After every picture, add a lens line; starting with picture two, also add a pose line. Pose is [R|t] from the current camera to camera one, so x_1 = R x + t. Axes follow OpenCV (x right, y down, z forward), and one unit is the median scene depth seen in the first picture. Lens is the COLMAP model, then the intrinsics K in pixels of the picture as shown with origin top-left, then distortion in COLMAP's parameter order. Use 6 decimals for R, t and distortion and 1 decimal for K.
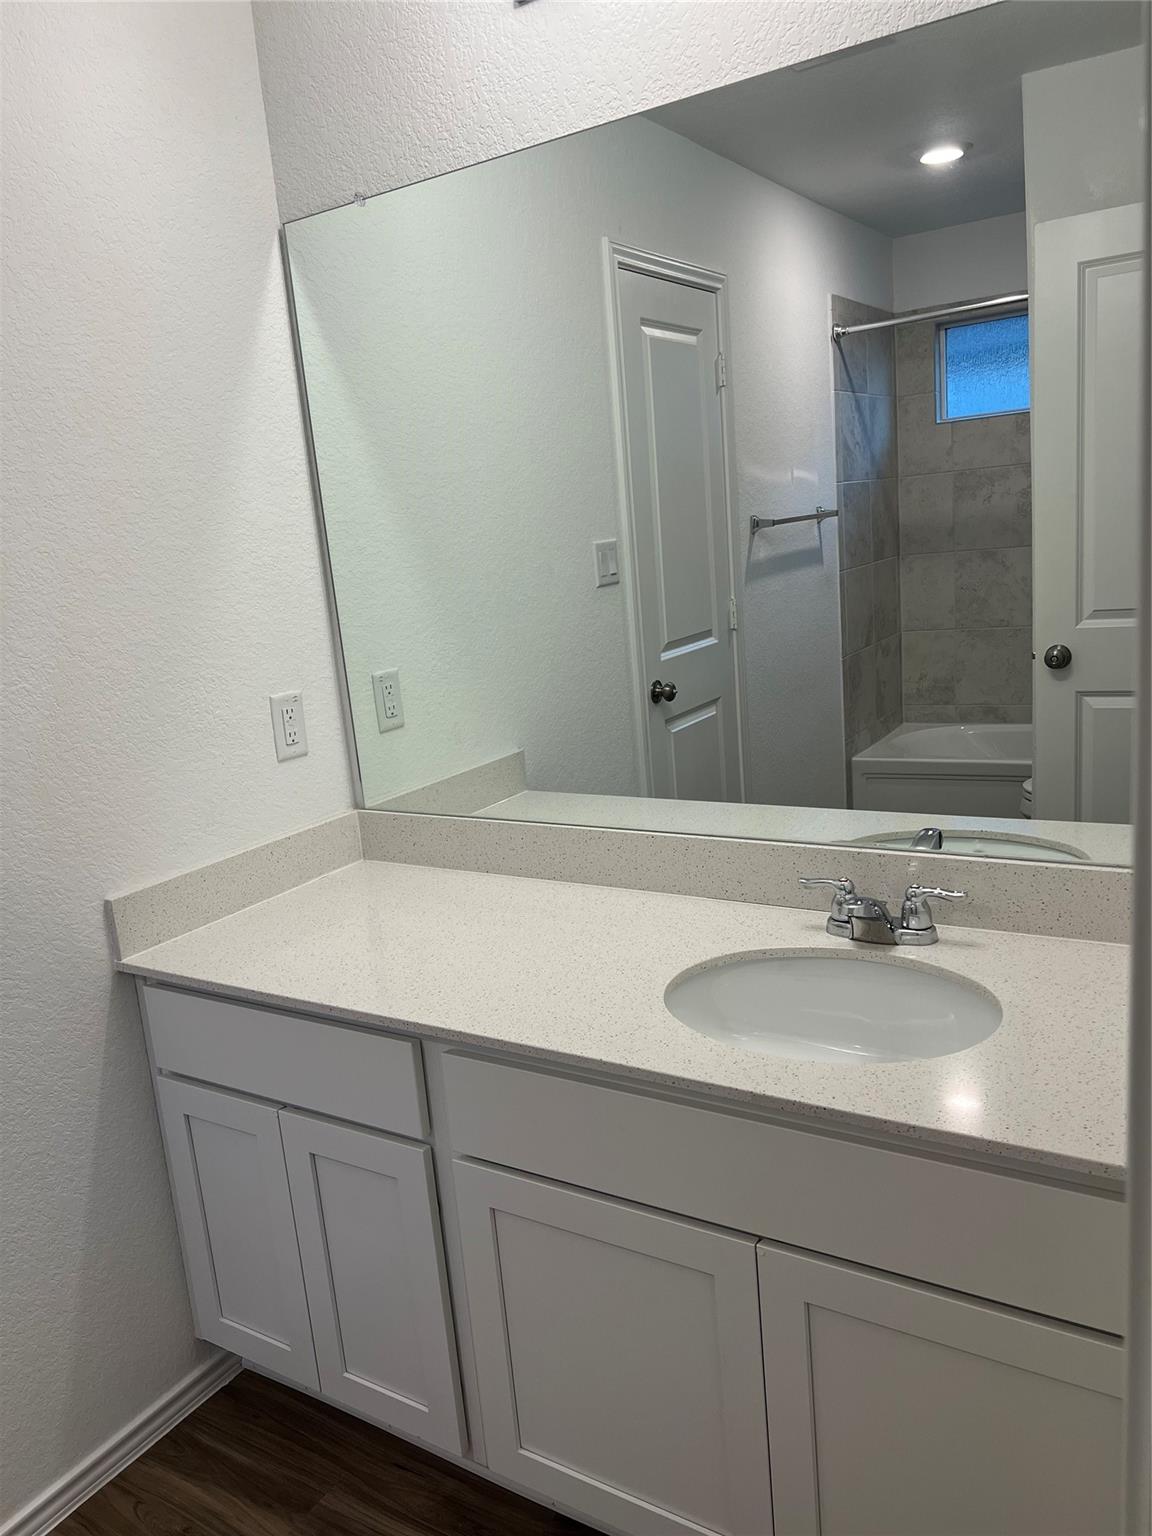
lens RADIAL K [[1161.7, 0, 572.9], [0, 1161.7, 764.0], [0, 0, 1]] dist [0.001681, -0.000681]
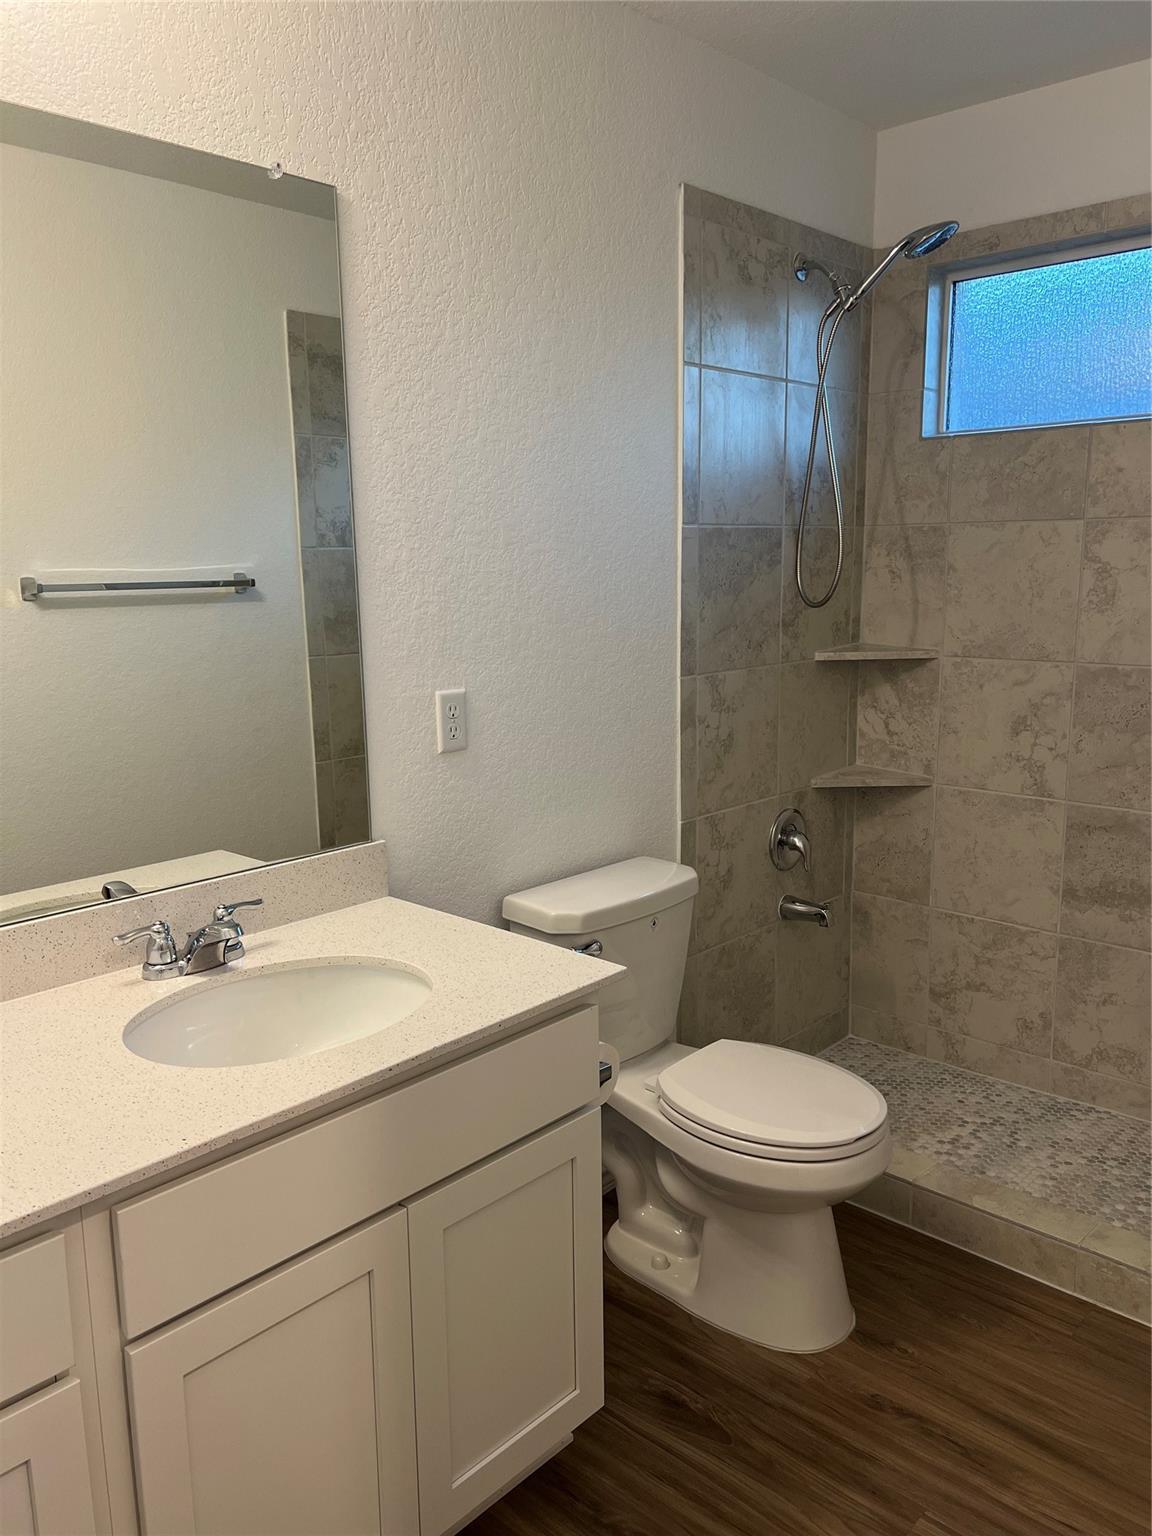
lens RADIAL K [[1161.7, 0, 572.2], [0, 1161.7, 771.8], [0, 0, 1]] dist [0.001681, -0.000681]
pose [[0.182938, -0.091912, 0.978819, -0.683090], [0.185863, 0.980899, 0.057370, -0.017574], [-0.965396, 0.171431, 0.196526, 0.462955]]
